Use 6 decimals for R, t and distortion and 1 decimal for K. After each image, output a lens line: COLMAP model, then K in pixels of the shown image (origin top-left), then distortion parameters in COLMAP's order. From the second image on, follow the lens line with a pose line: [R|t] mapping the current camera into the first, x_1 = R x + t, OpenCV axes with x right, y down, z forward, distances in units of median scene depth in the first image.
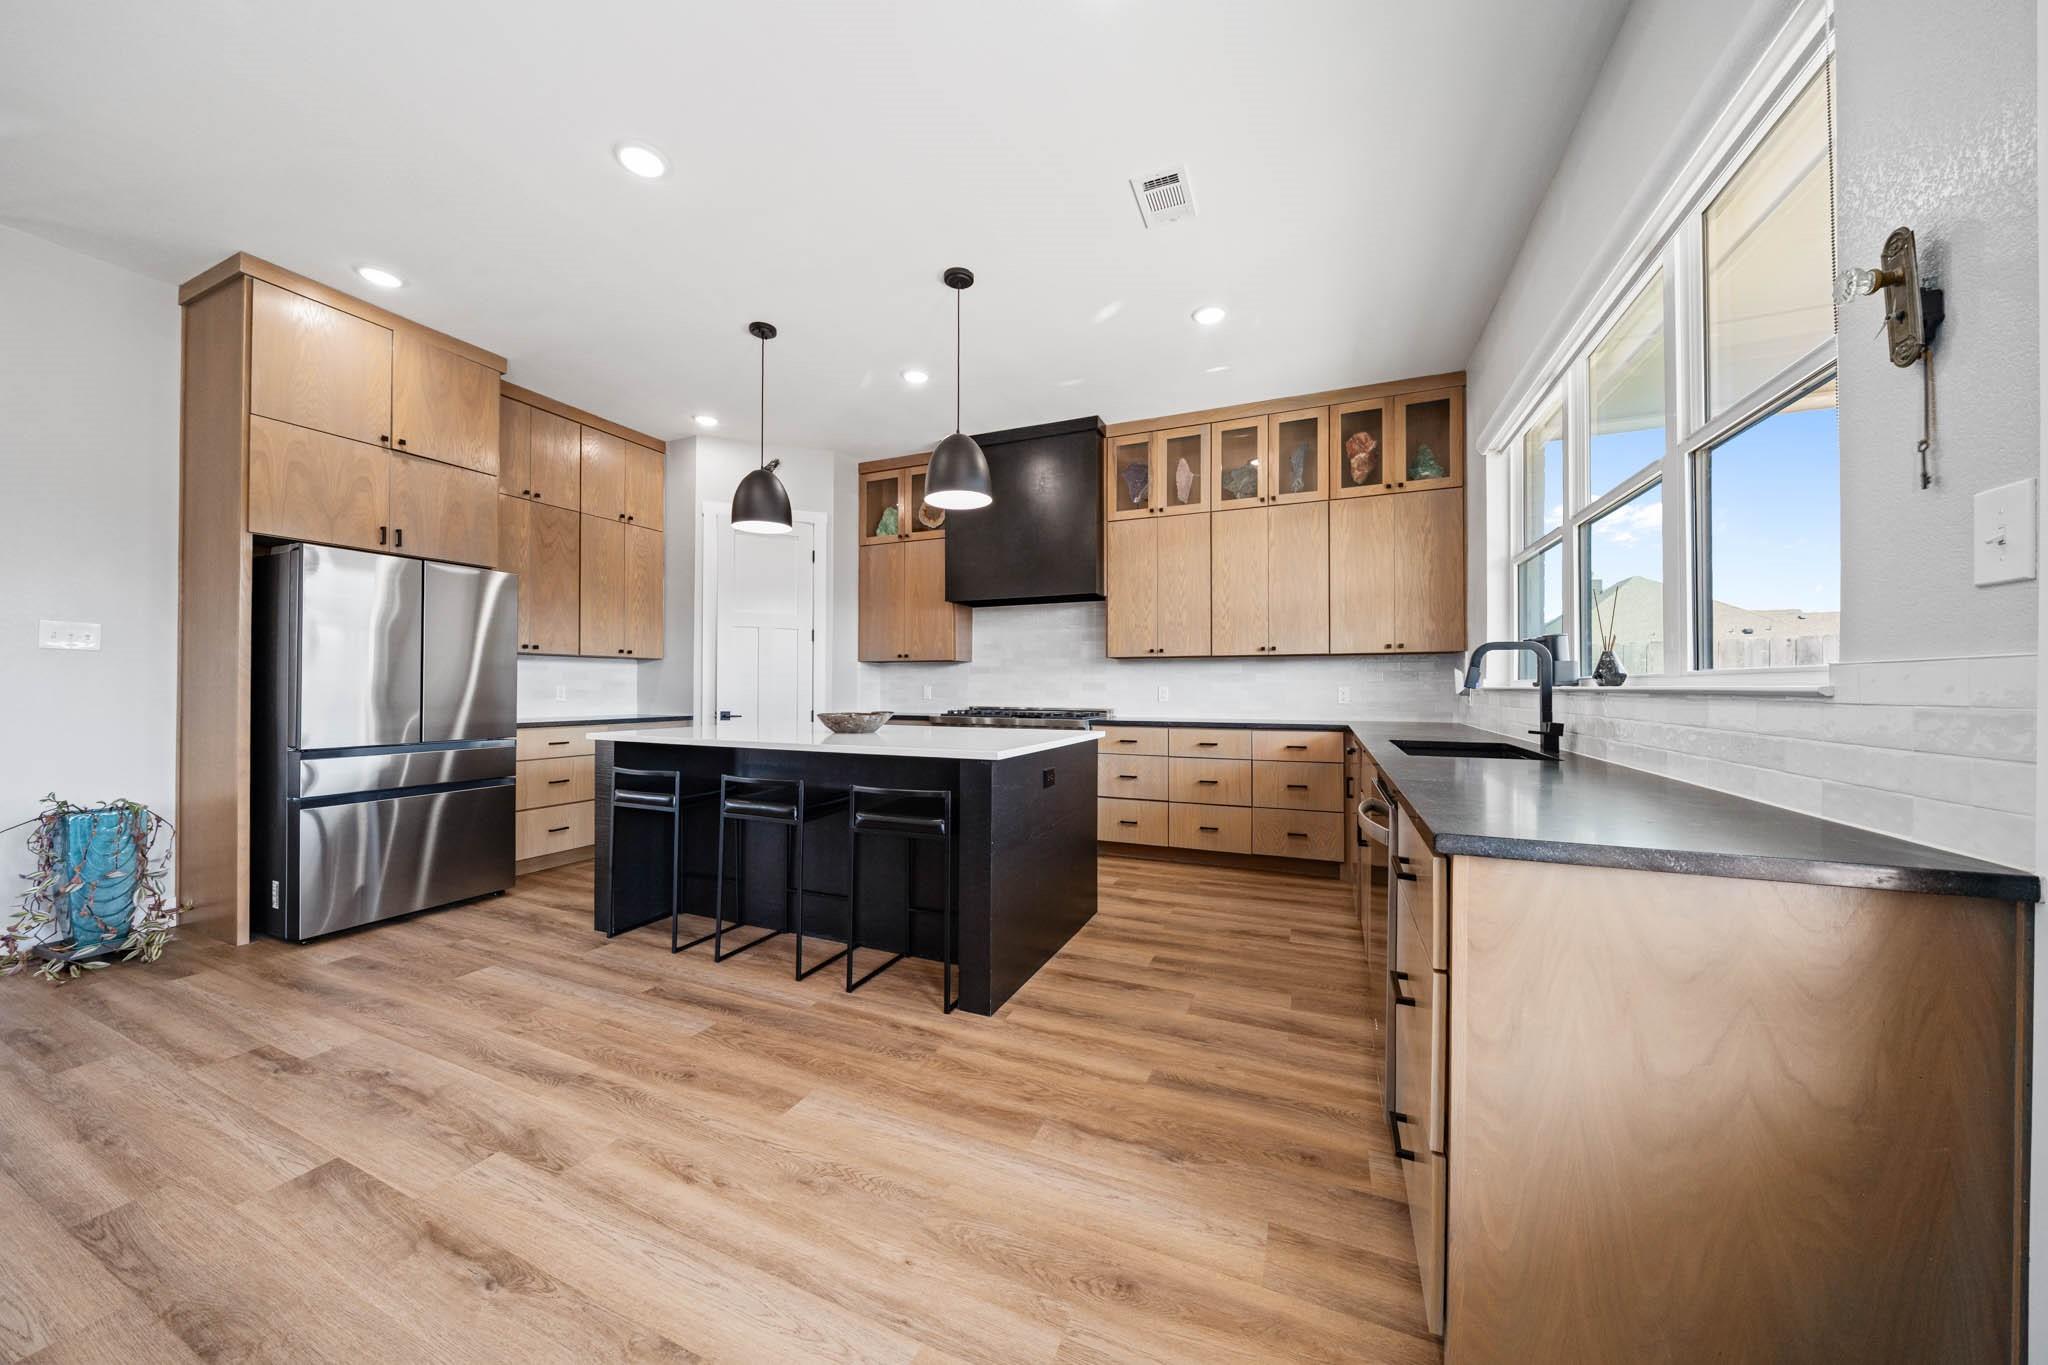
lens RADIAL K [[698.6, 0, 1017.6], [0, 698.6, 682.9], [0, 0, 1]] dist [-0.002006, -0.002436]
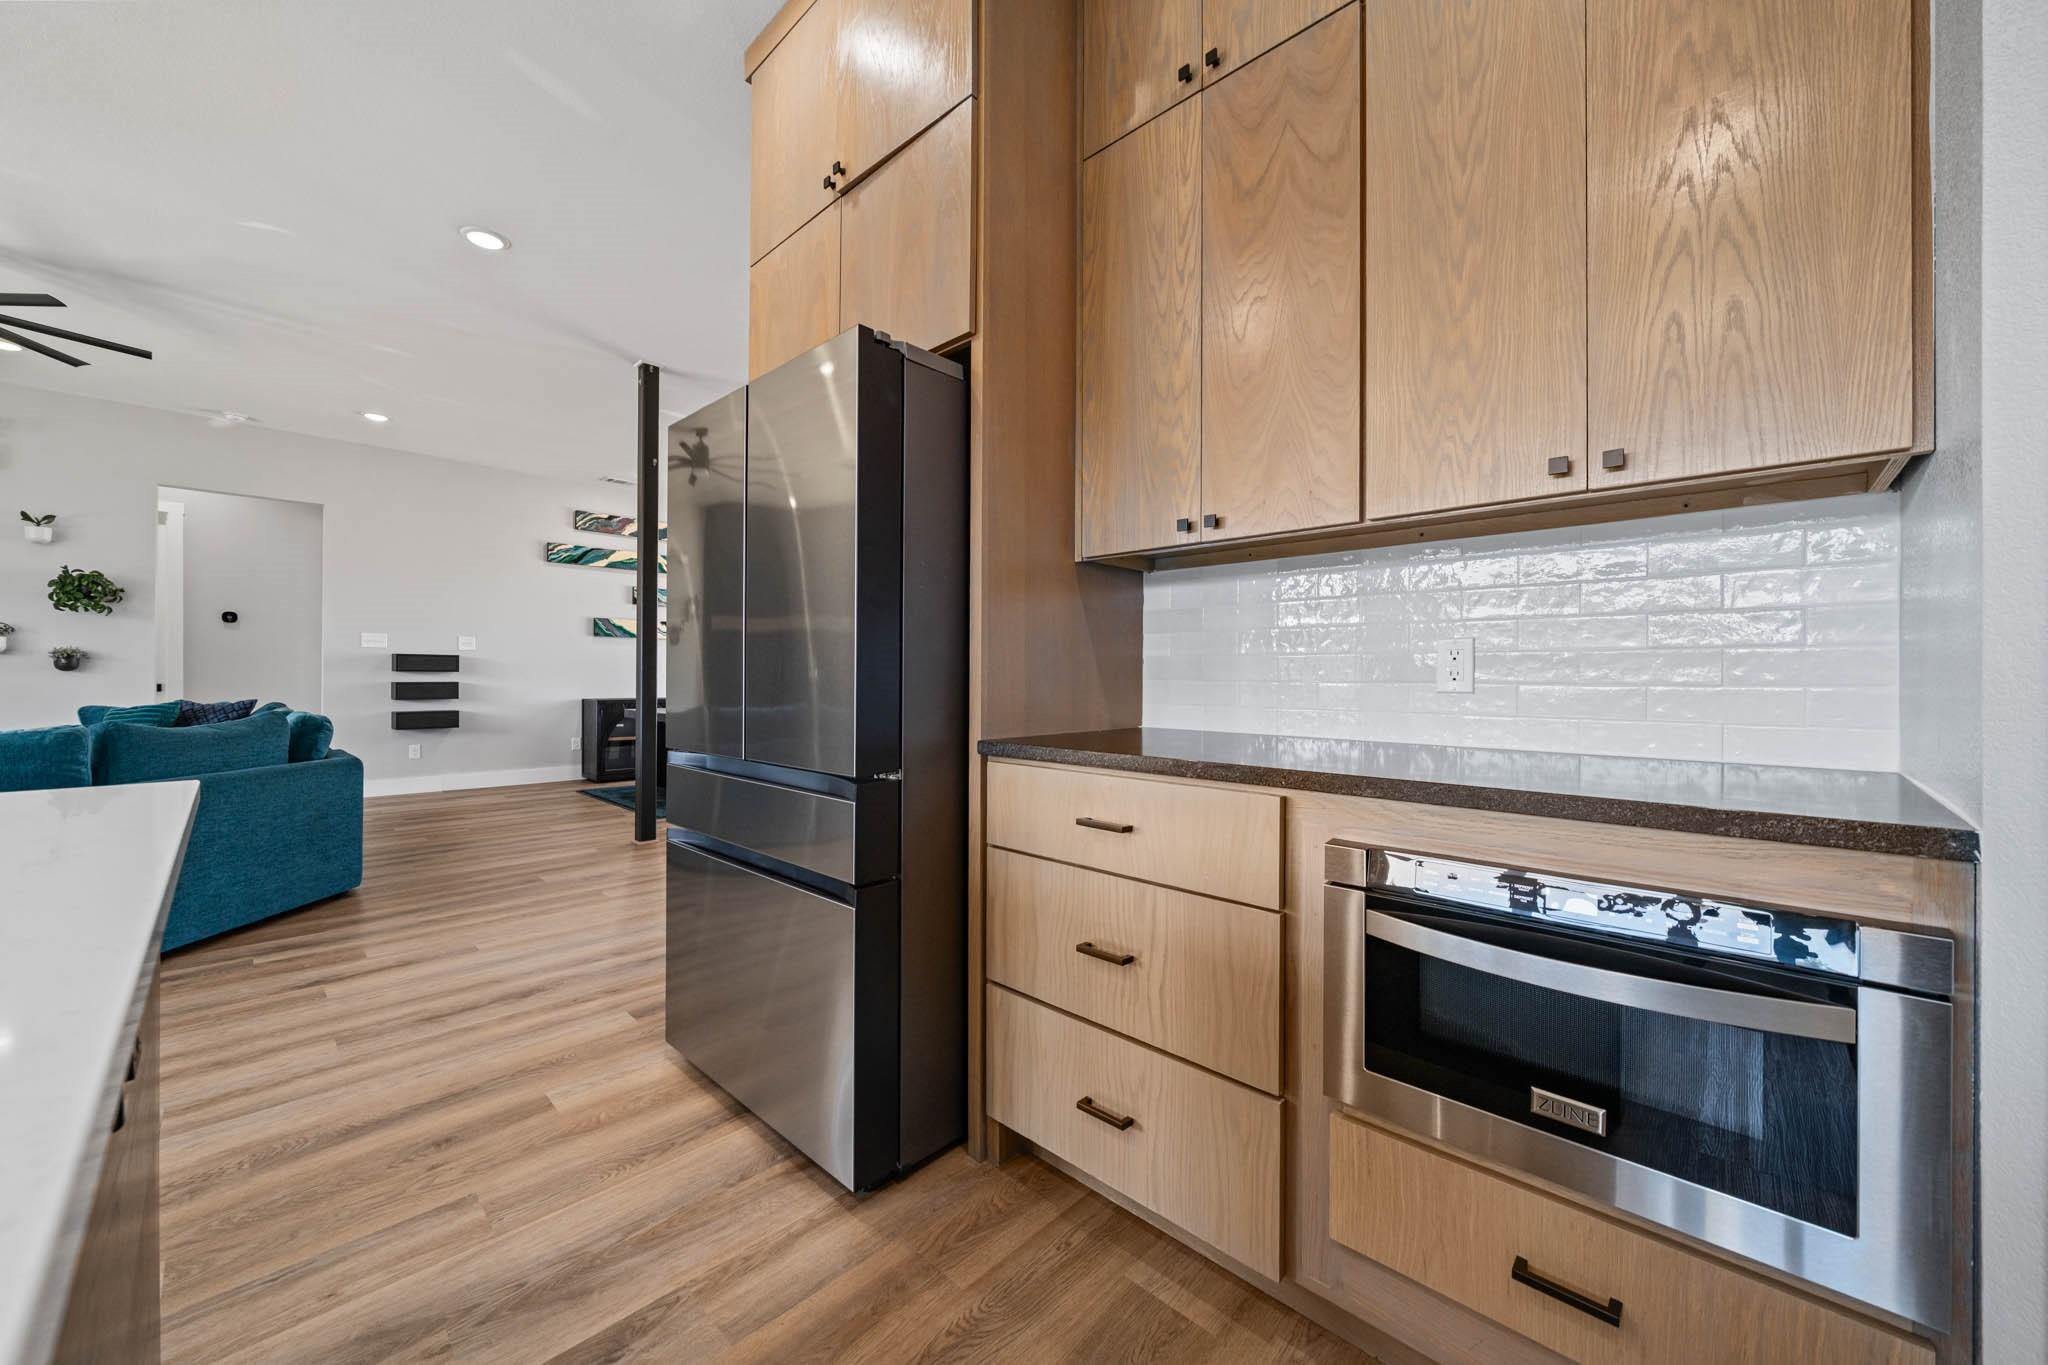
lens RADIAL K [[751.9, 0, 1017.5], [0, 751.9, 676.6], [0, 0, 1]] dist [-0.000622, -0.000017]
pose [[-0.346867, -0.002753, -0.937910, -0.540325], [0.000231, 0.999995, -0.003021, 0.037186], [0.937914, -0.001265, -0.346865, 1.713309]]
